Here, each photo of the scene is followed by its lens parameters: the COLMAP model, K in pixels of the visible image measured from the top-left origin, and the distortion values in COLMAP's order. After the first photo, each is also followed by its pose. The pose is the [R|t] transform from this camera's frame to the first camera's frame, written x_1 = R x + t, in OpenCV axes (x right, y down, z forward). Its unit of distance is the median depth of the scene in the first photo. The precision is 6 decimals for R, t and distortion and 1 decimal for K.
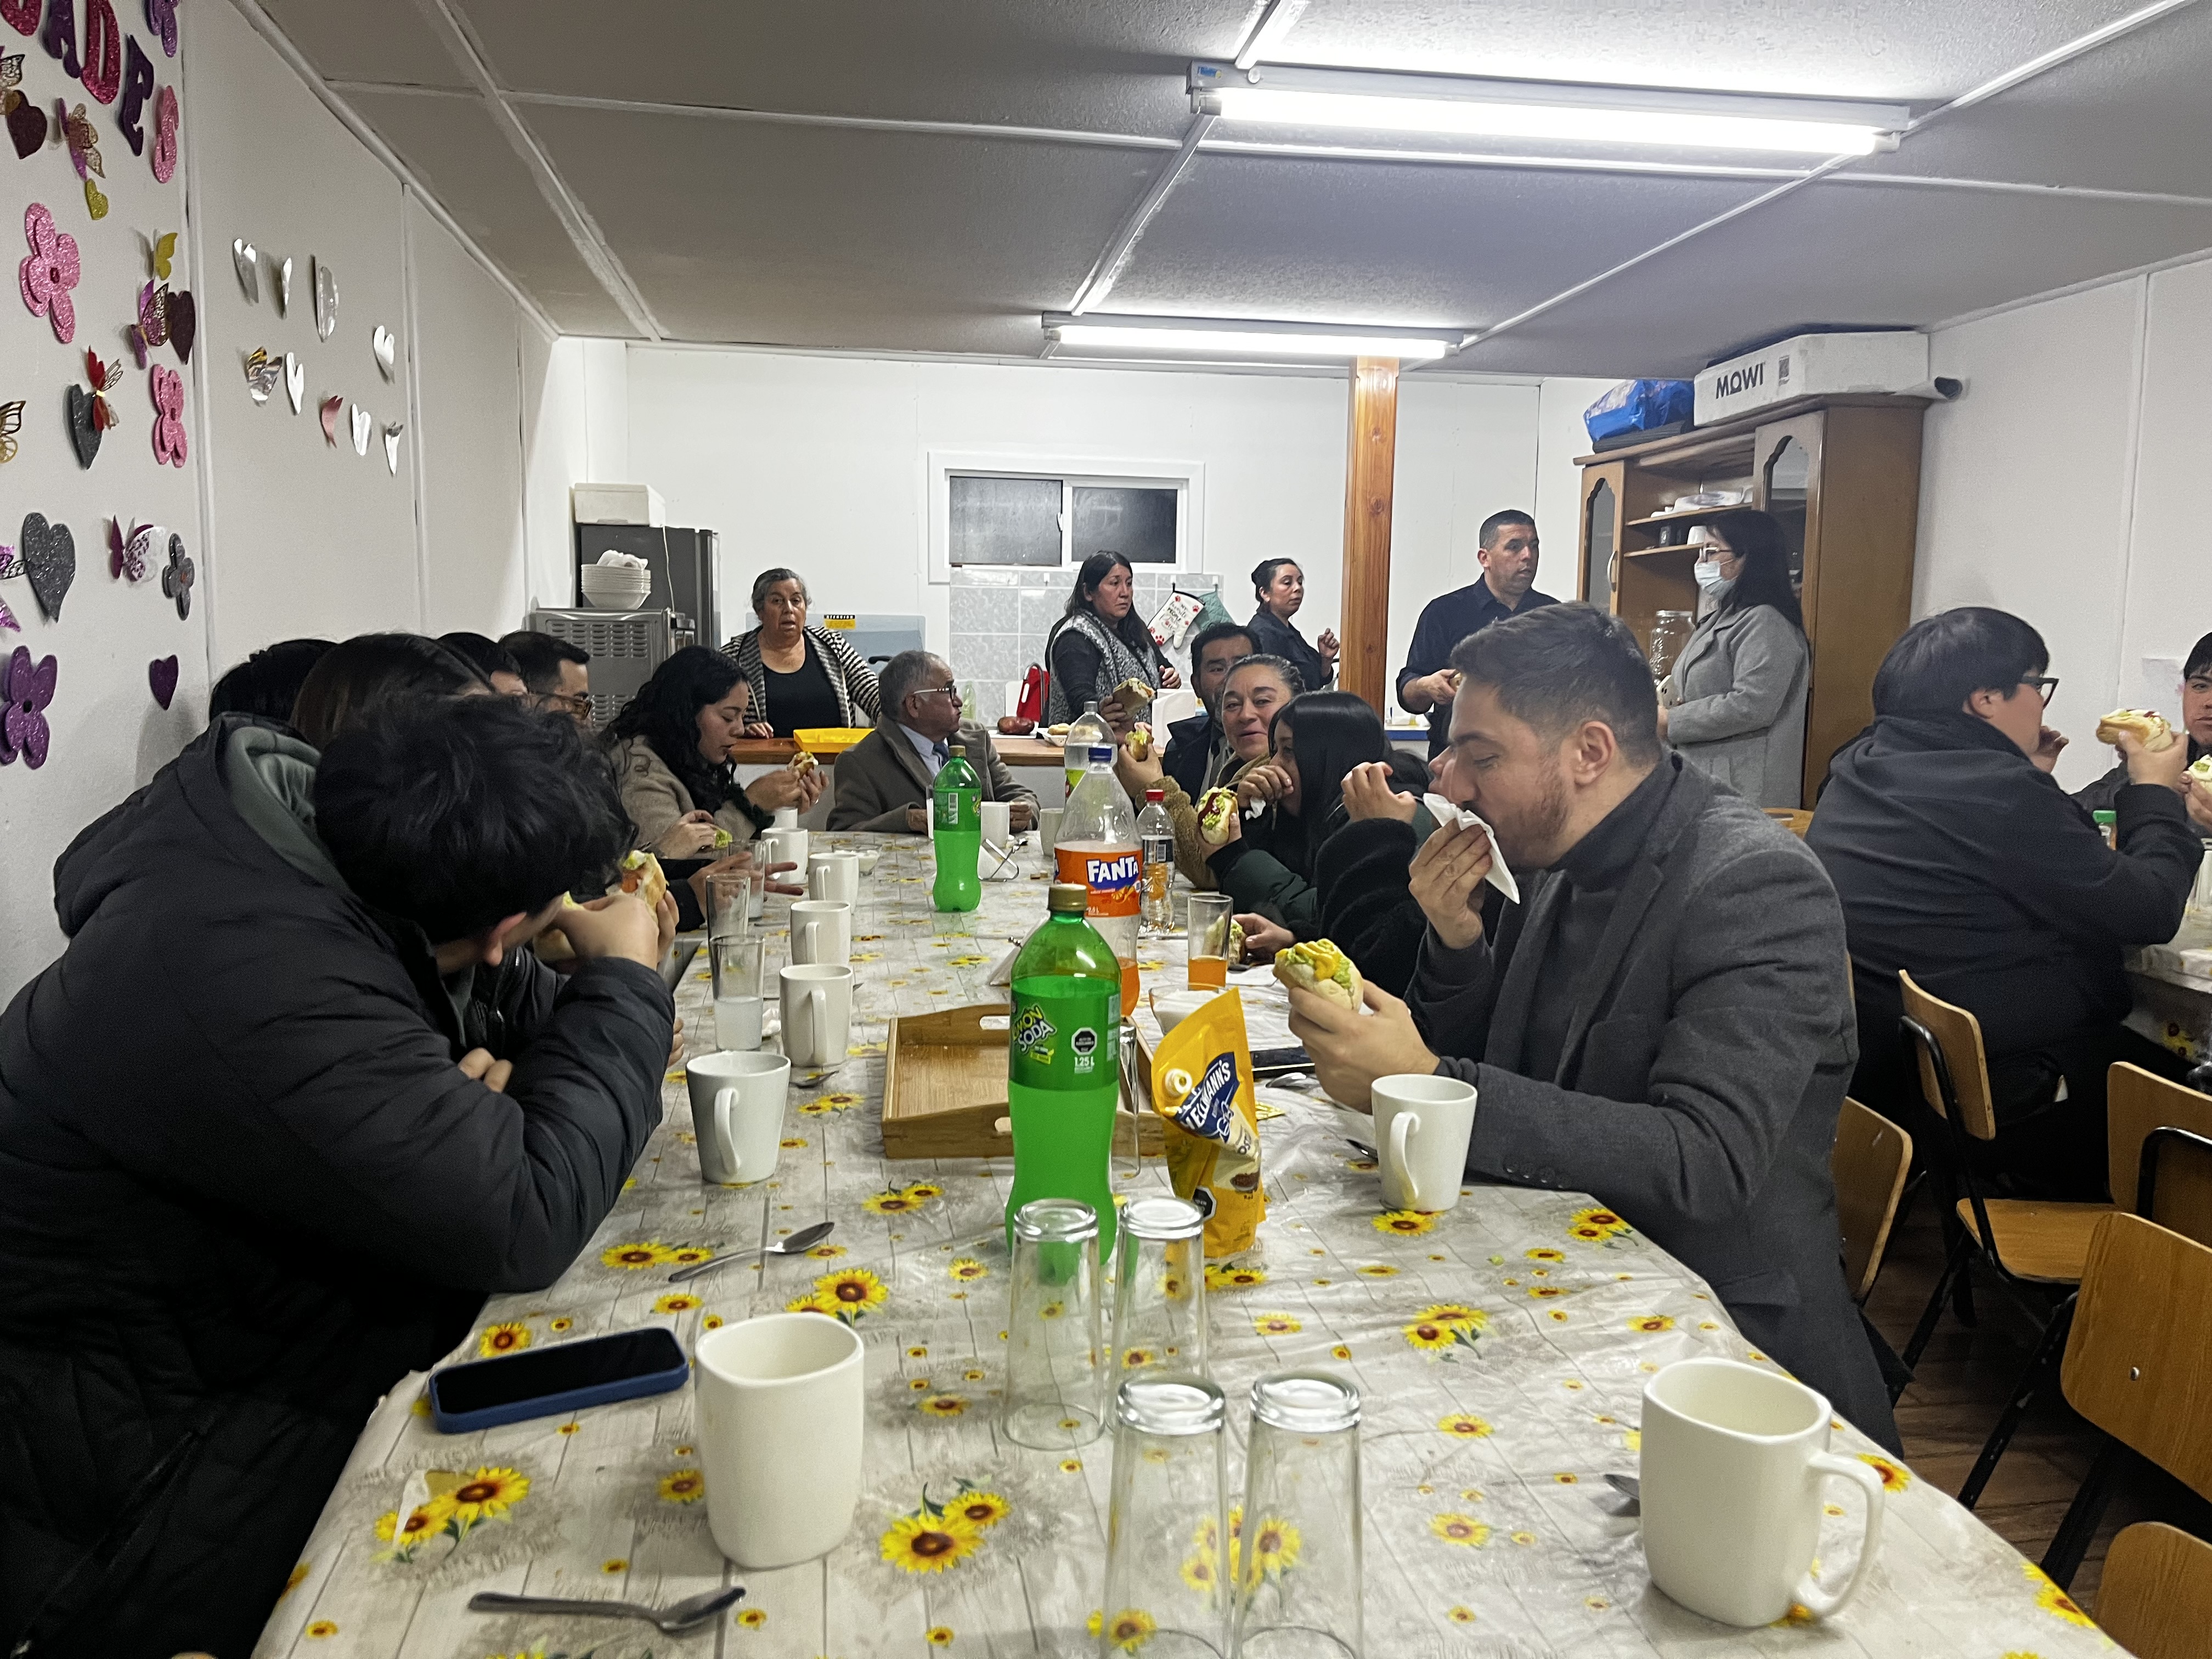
lens RADIAL K [[1675.4, 0, 1106.0], [0, 1675.4, 829.5], [0, 0, 1]] dist [0.066587, -0.084463]
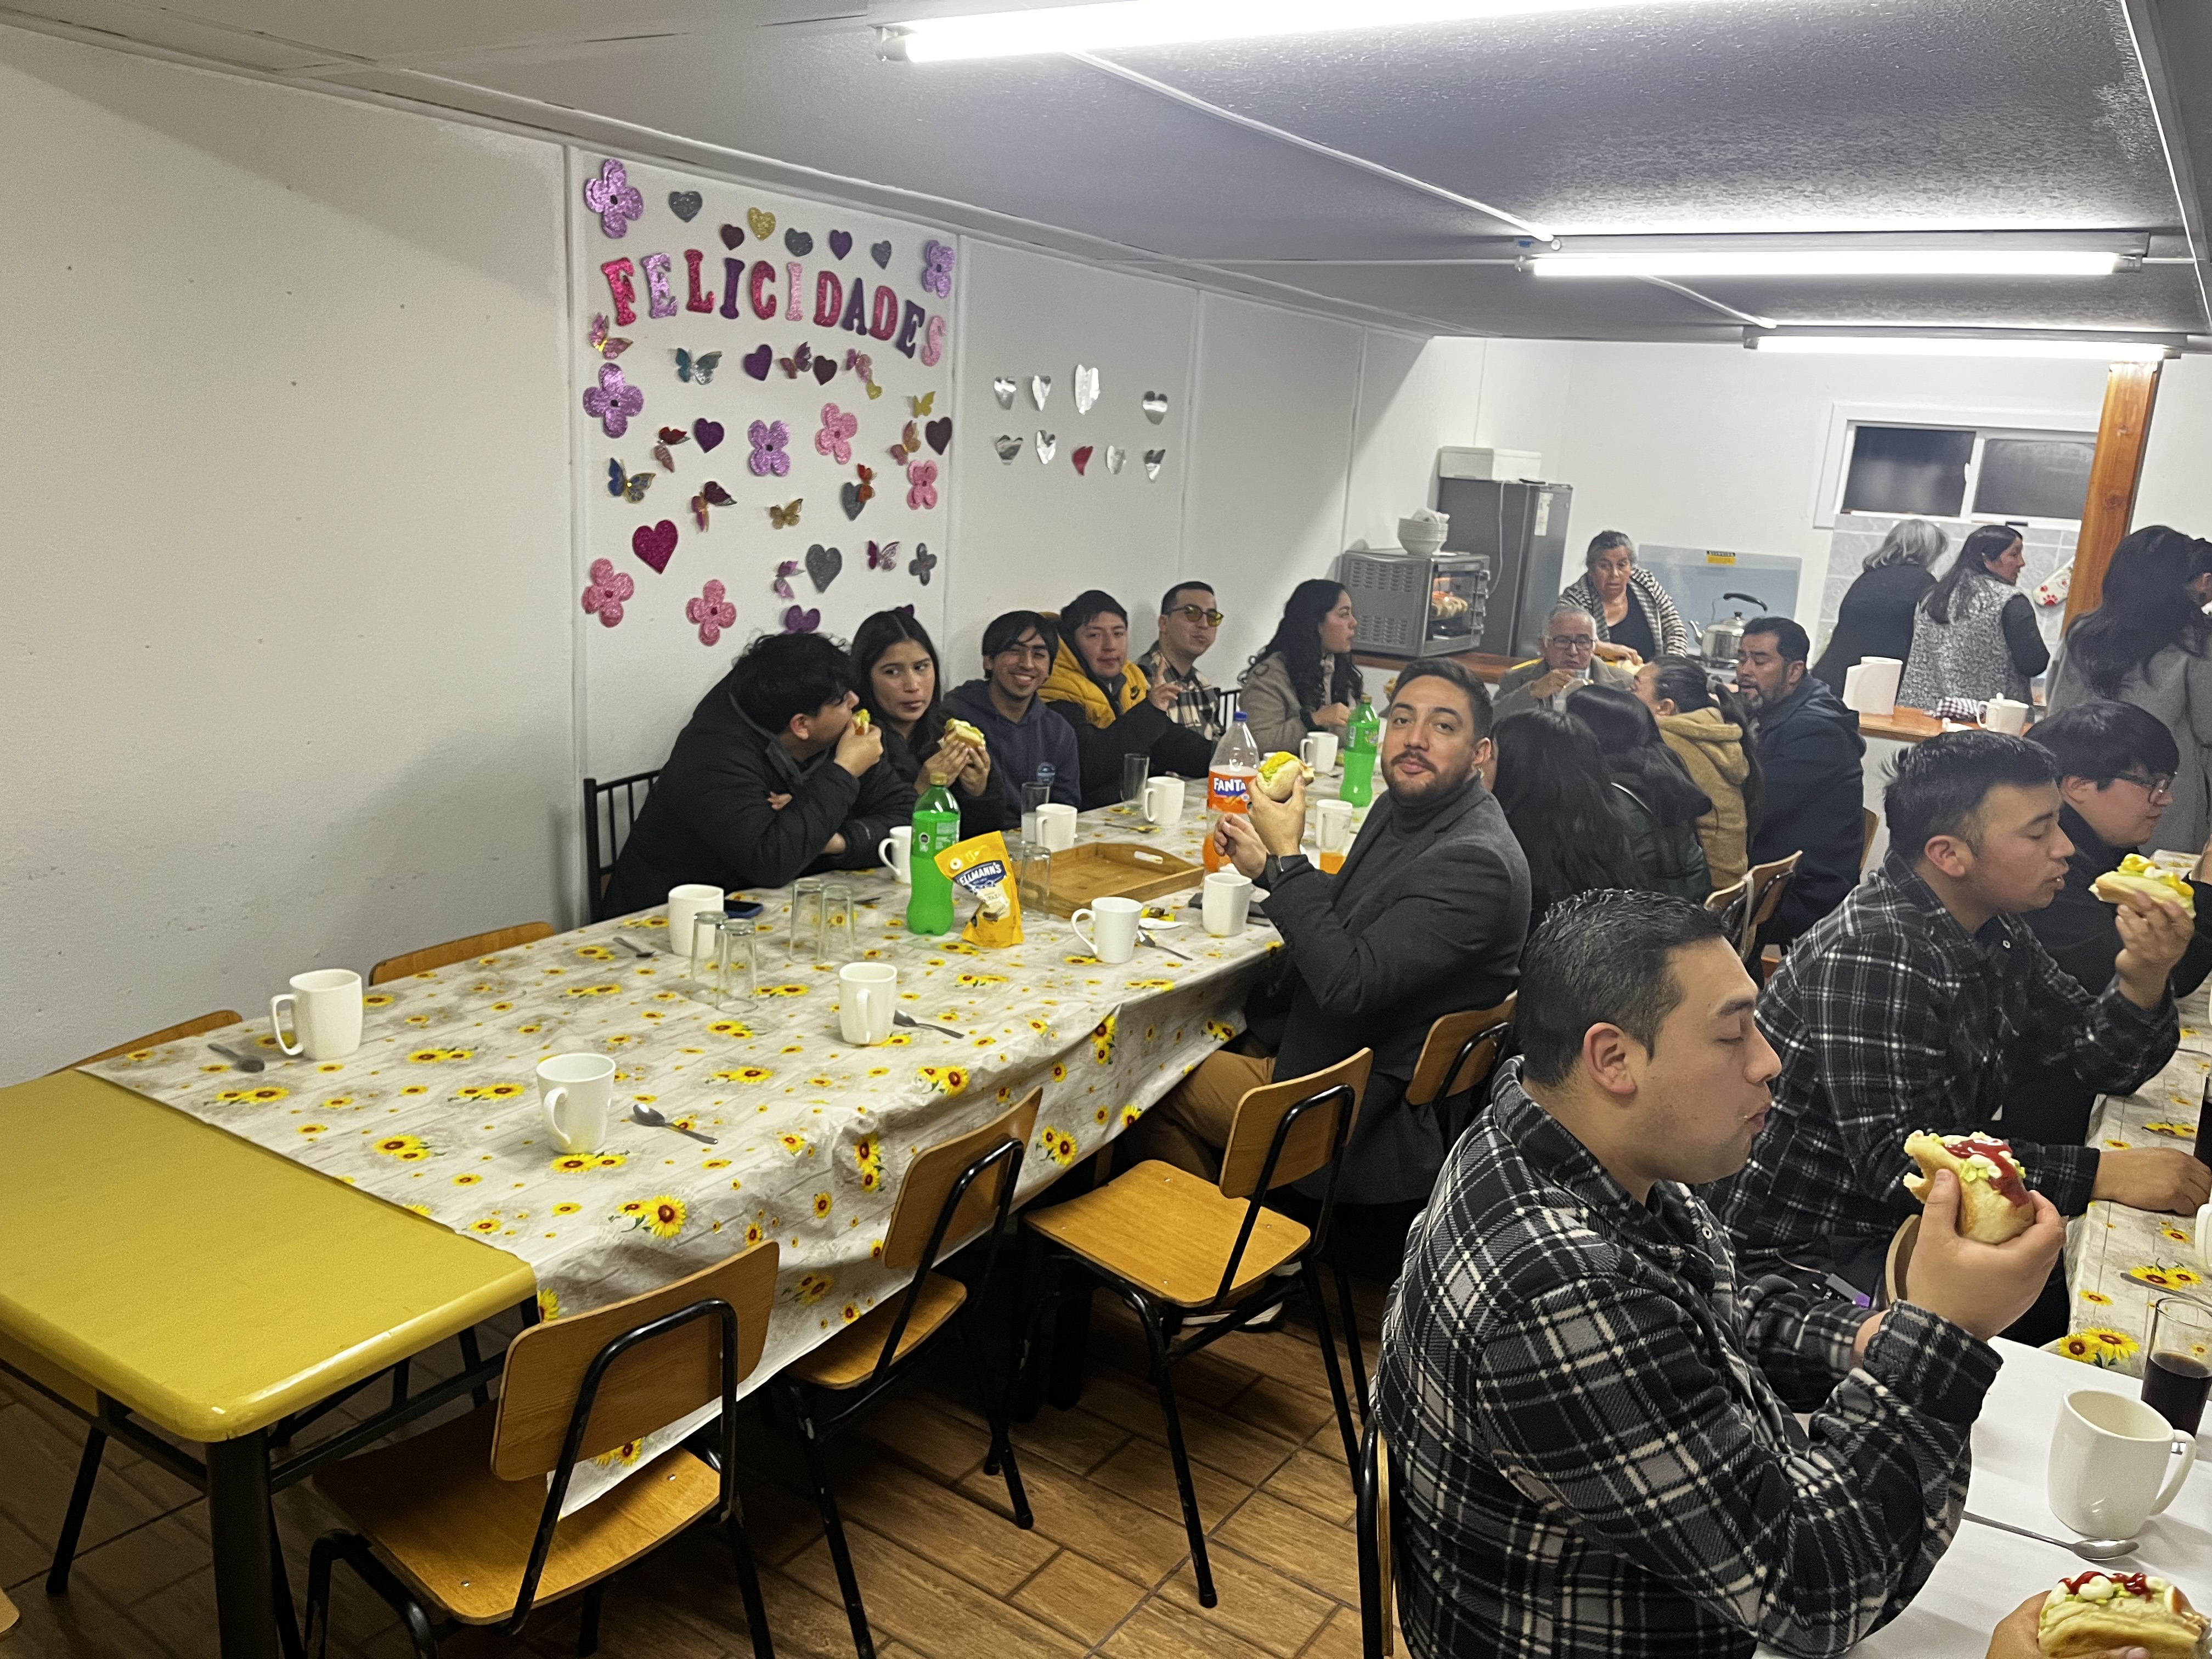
lens RADIAL K [[1644.8, 0, 1103.0], [0, 1644.8, 847.1], [0, 0, 1]] dist [0.065743, -0.077017]
pose [[0.733583, 0.193900, -0.651352, 1.025510], [-0.131016, 0.980805, 0.144418, -0.140967], [0.666852, -0.020605, 0.744905, -0.345403]]
